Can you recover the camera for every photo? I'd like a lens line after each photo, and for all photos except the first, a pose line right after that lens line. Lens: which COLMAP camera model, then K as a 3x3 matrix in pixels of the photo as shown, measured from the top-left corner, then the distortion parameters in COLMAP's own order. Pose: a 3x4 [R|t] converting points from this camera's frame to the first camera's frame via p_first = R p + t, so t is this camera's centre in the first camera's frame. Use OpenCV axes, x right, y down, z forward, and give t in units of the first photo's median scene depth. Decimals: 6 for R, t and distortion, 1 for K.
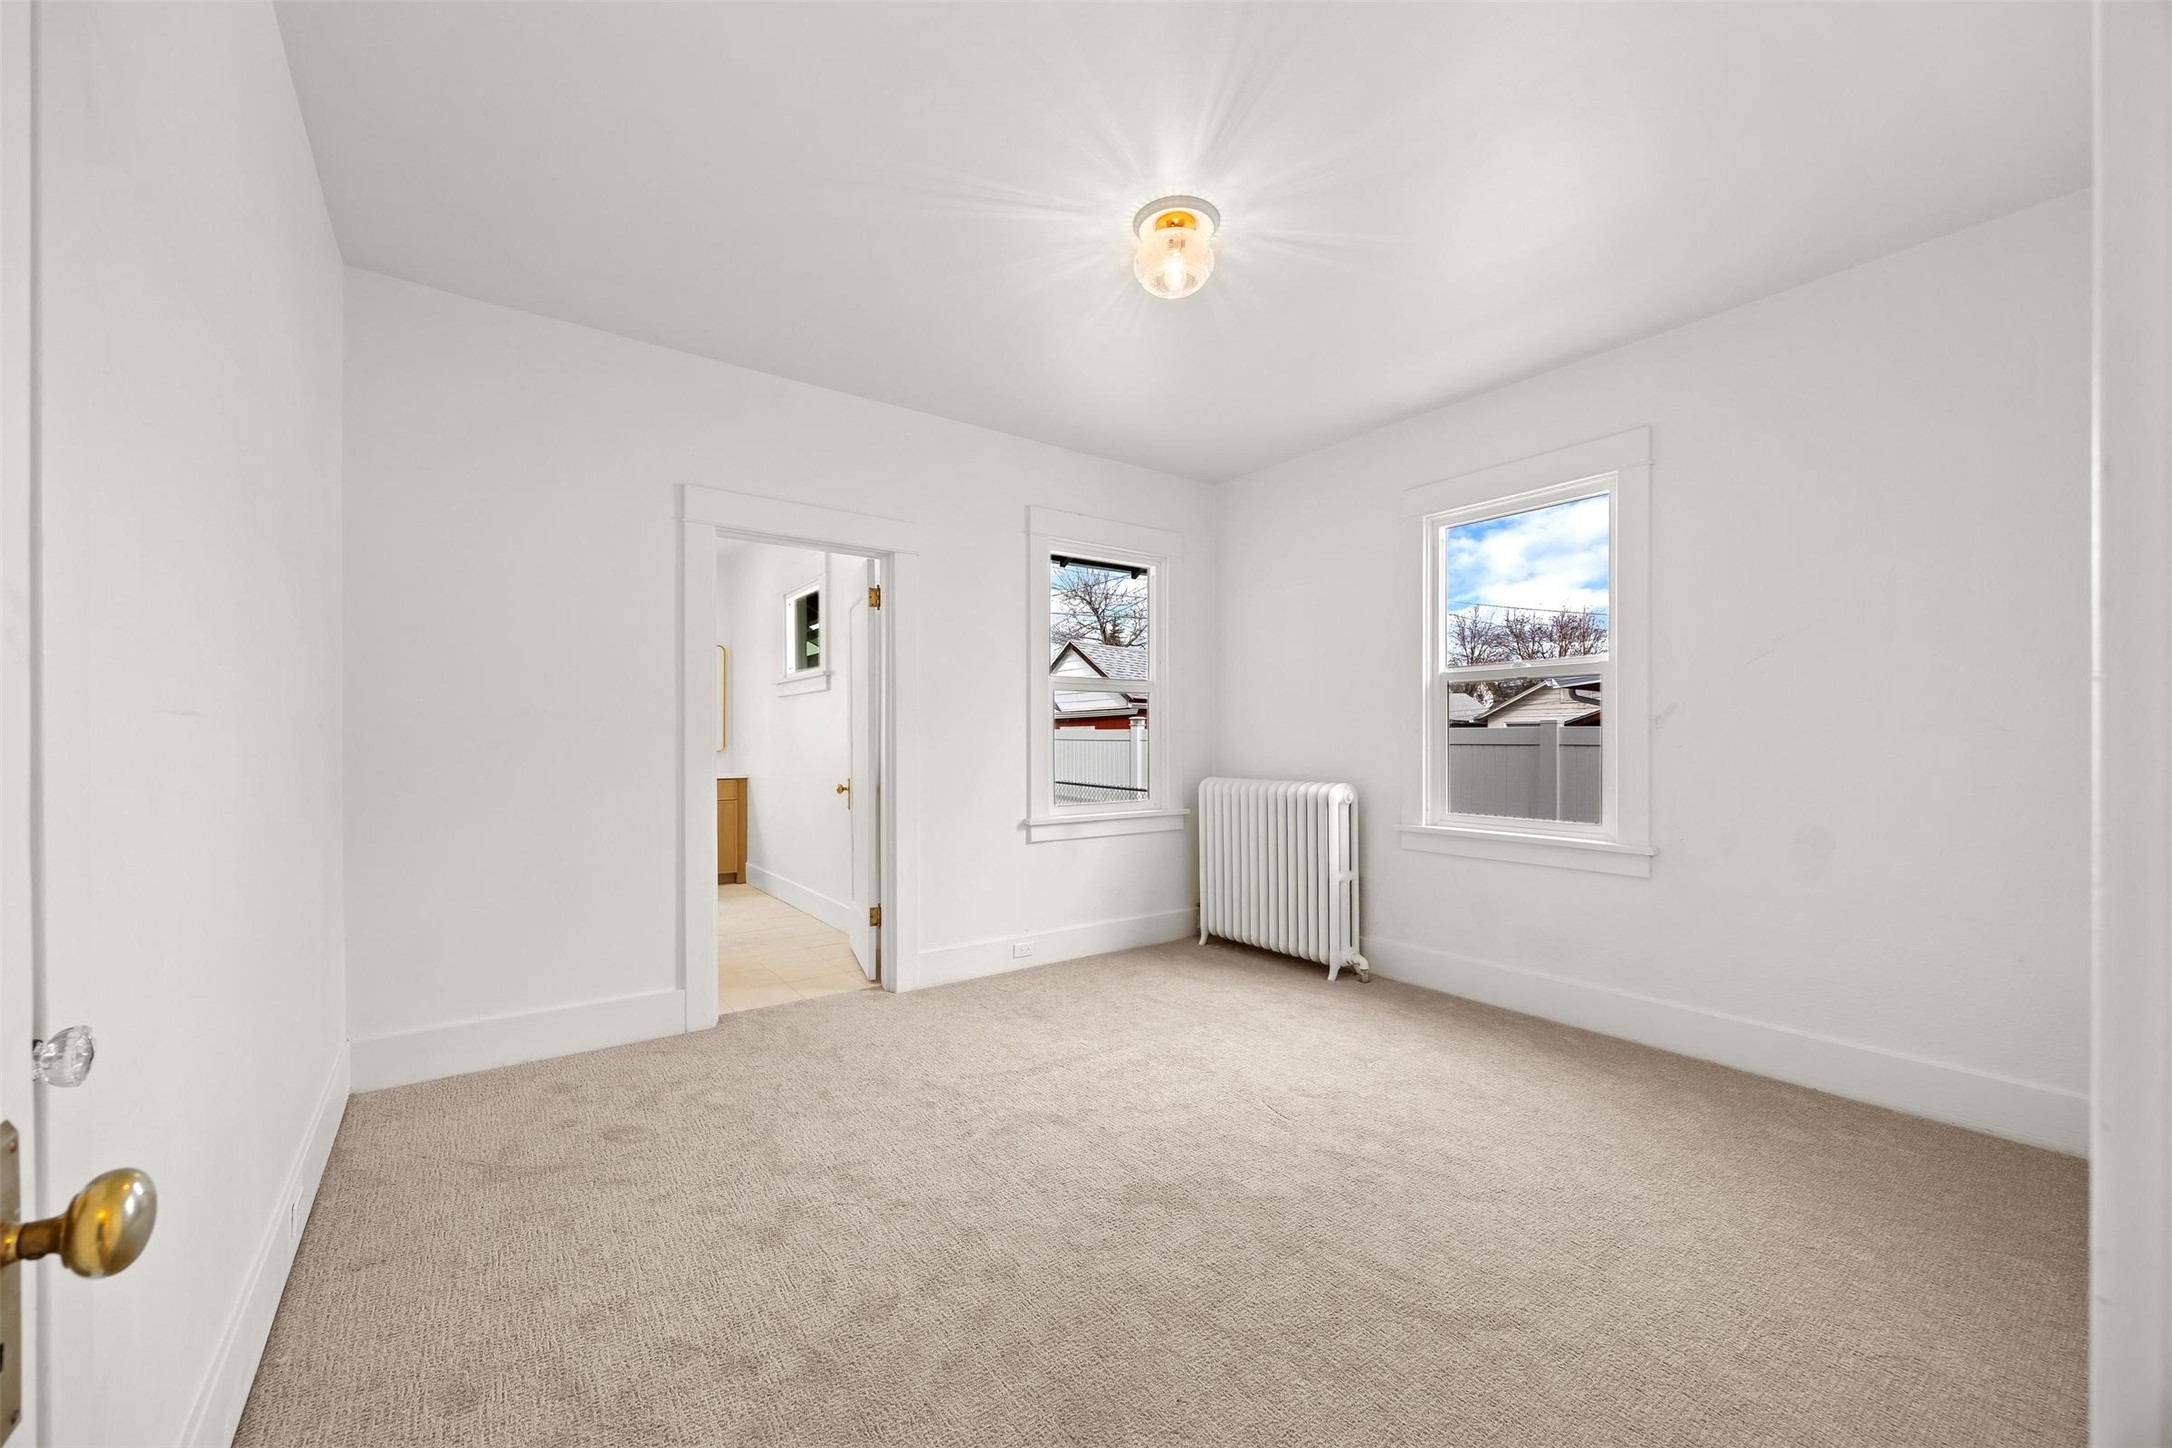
lens RADIAL K [[861.8, 0, 1086.0], [0, 861.8, 724.0], [0, 0, 1]] dist [-0.000706, 0.000118]
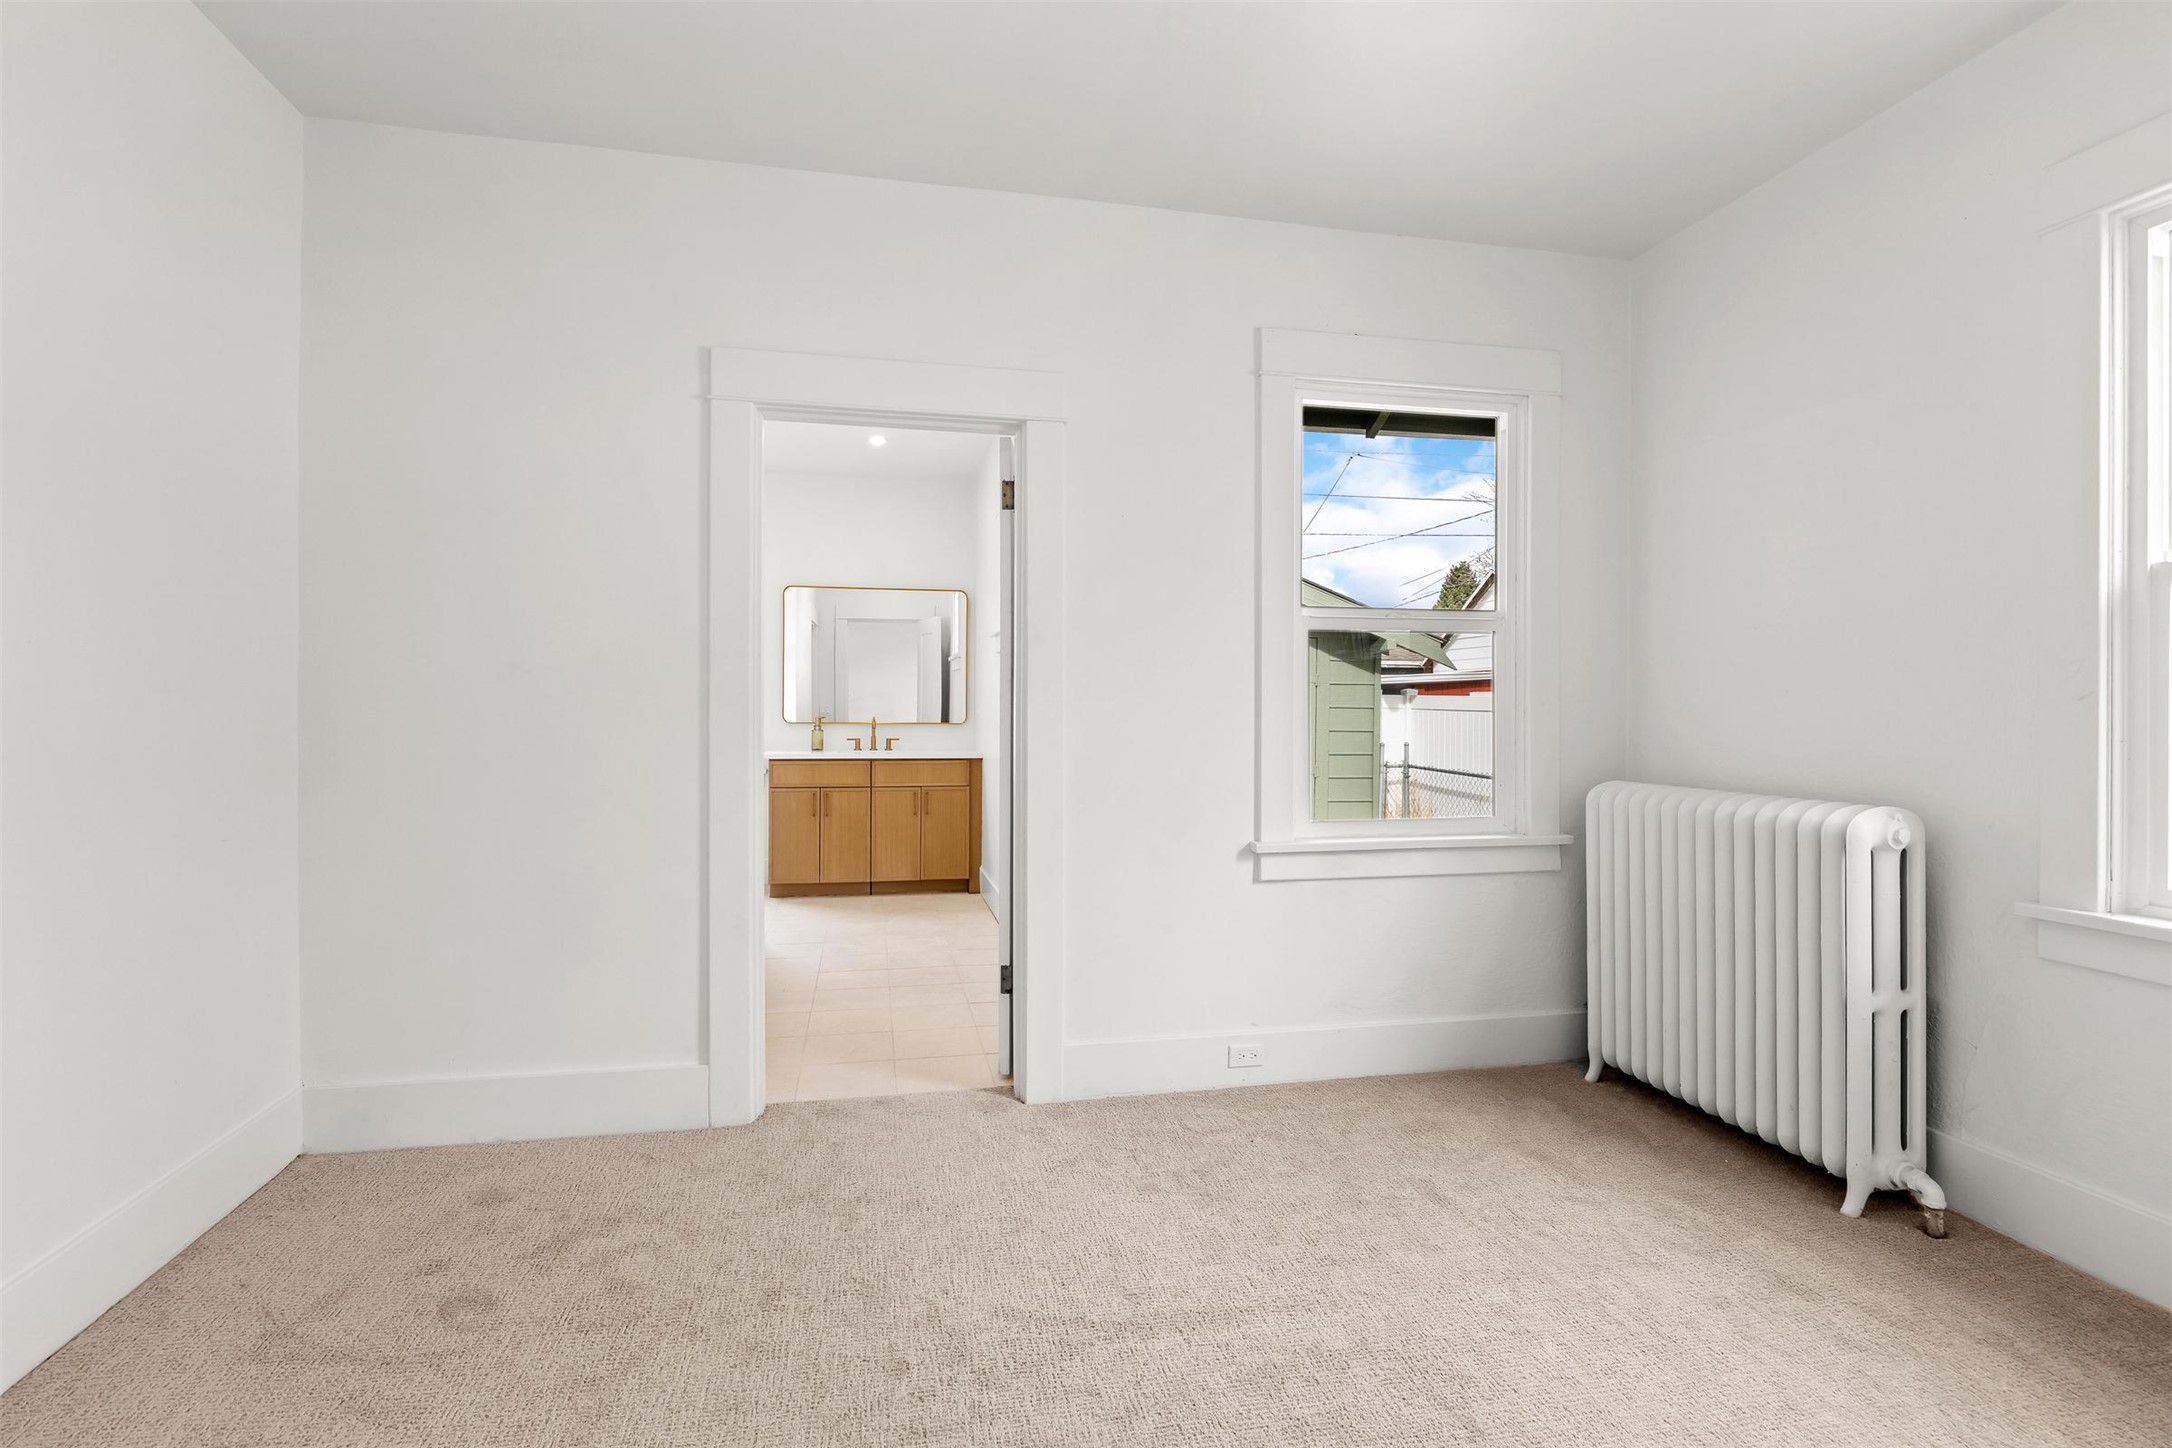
lens RADIAL K [[1047.6, 0, 1075.2], [0, 1047.6, 699.3], [0, 0, 1]] dist [-0.005528, -0.001143]
pose [[0.908229, -0.000134, -0.418473, 0.137070], [0.003437, 0.999969, 0.007139, 0.003680], [0.418459, -0.007922, 0.908201, 0.295648]]
